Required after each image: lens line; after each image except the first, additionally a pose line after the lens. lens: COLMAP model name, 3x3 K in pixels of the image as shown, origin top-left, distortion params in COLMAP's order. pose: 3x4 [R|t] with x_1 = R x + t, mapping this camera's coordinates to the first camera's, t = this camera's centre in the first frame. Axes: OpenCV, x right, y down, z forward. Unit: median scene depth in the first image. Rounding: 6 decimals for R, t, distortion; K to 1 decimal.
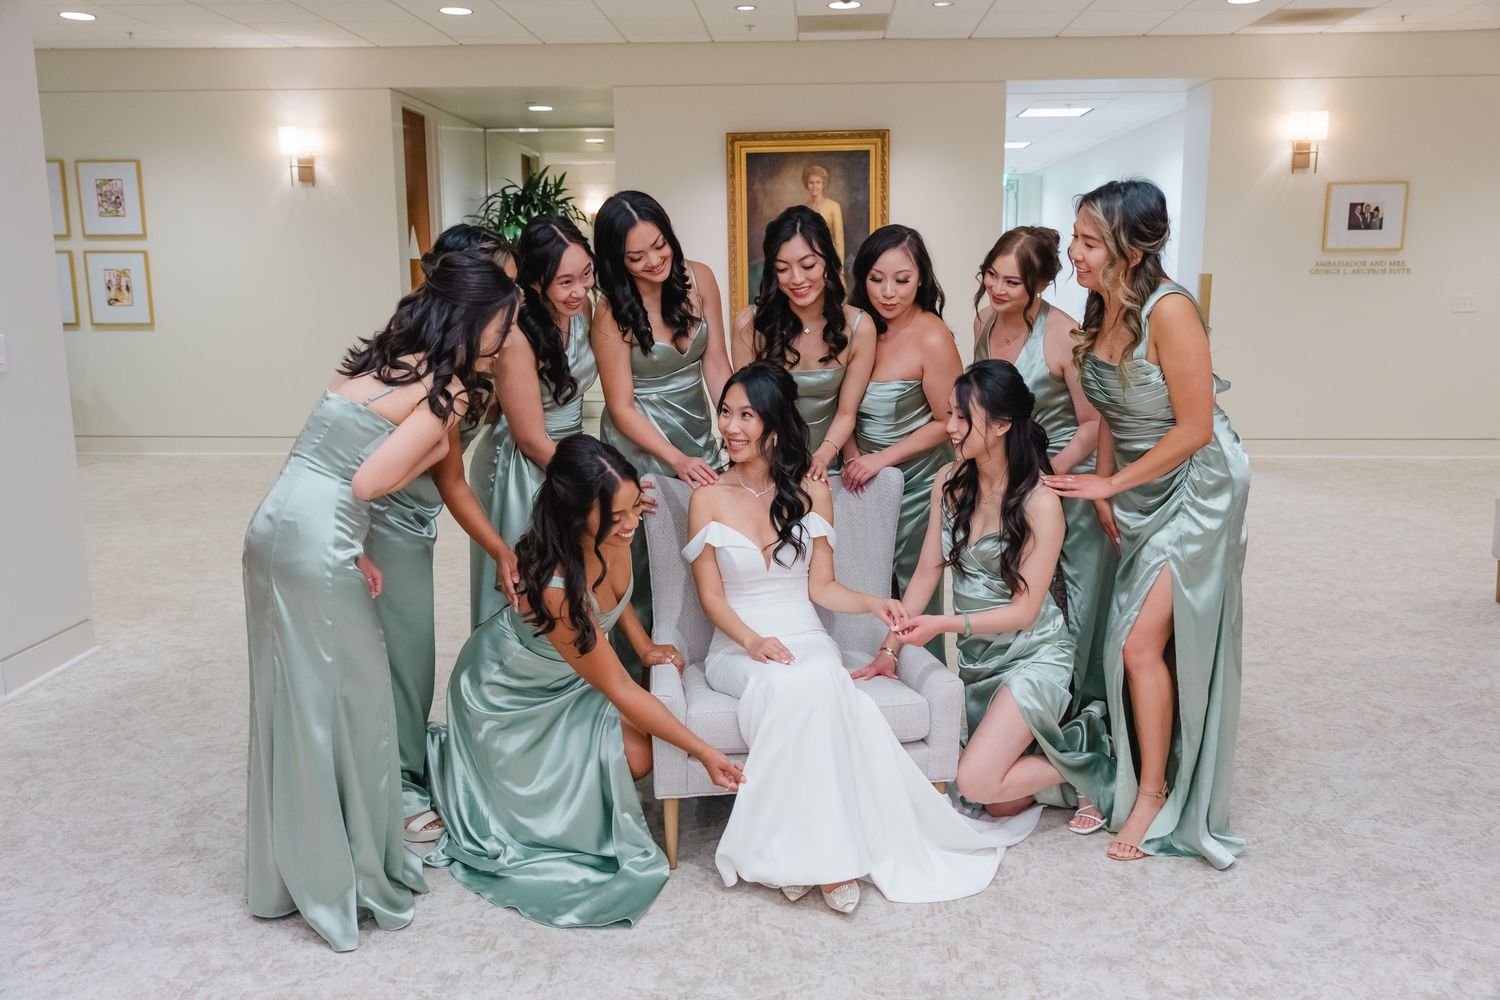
lens RADIAL K [[1237.1, 0, 750.4], [0, 1237.1, 502.1], [0, 0, 1]] dist [-0.004221, -0.001431]
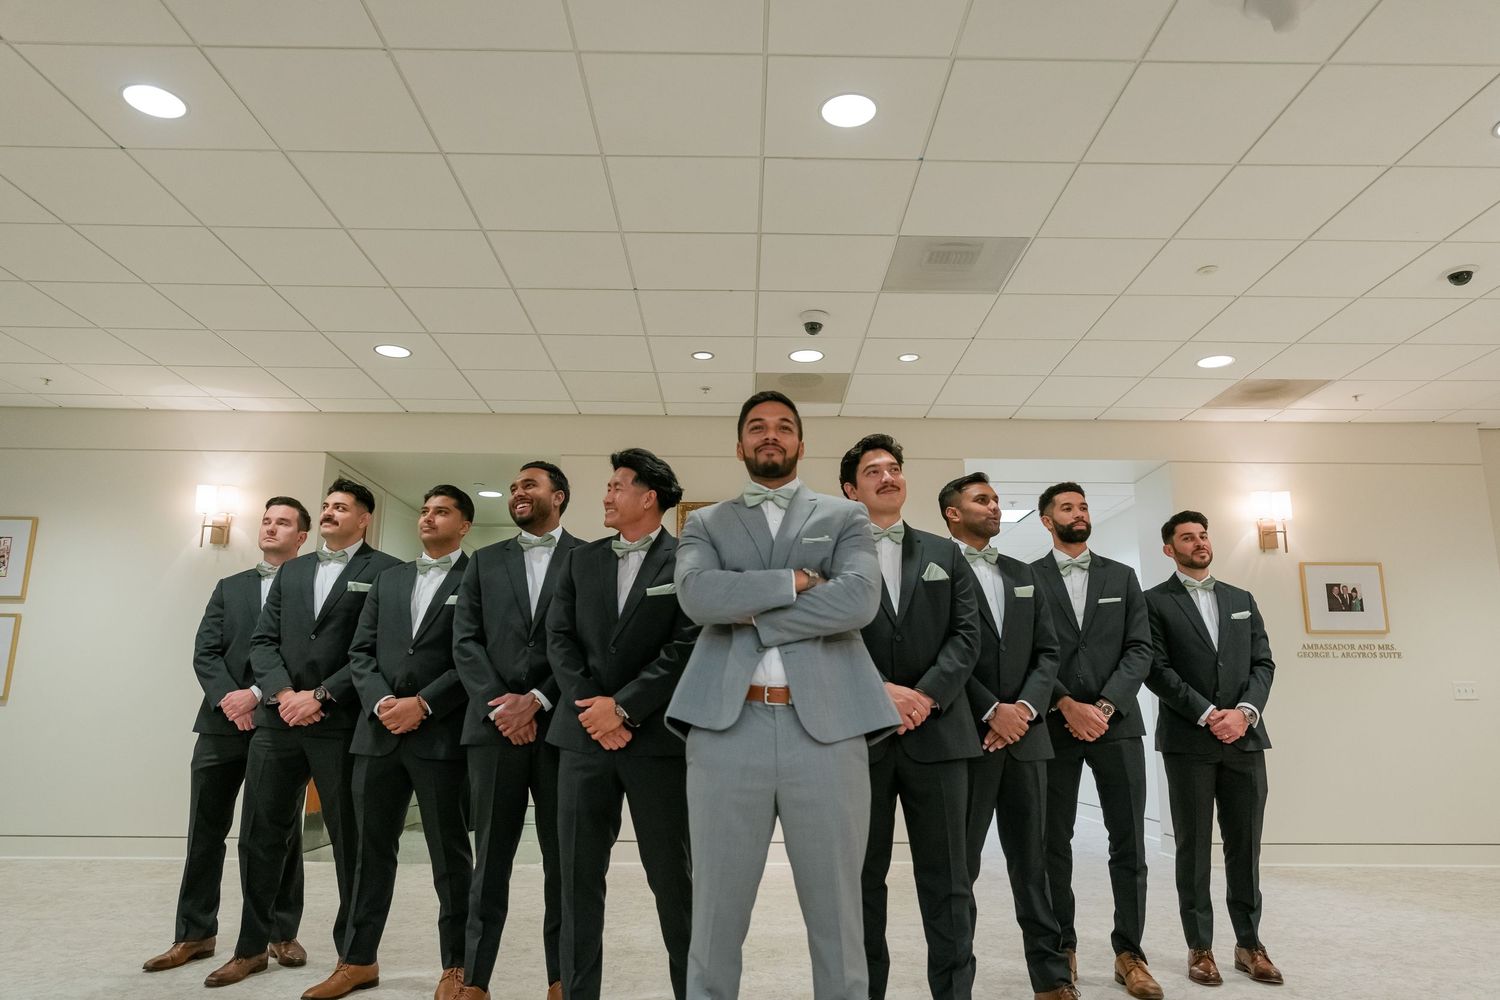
lens RADIAL K [[1006.4, 0, 744.0], [0, 1006.4, 496.5], [0, 0, 1]] dist [-0.003077, -0.003025]
pose [[0.998796, 0.018668, 0.045372, -0.003823], [-0.000075, 0.925365, -0.379078, -0.008505], [-0.049062, 0.378618, 0.924252, 0.273618]]
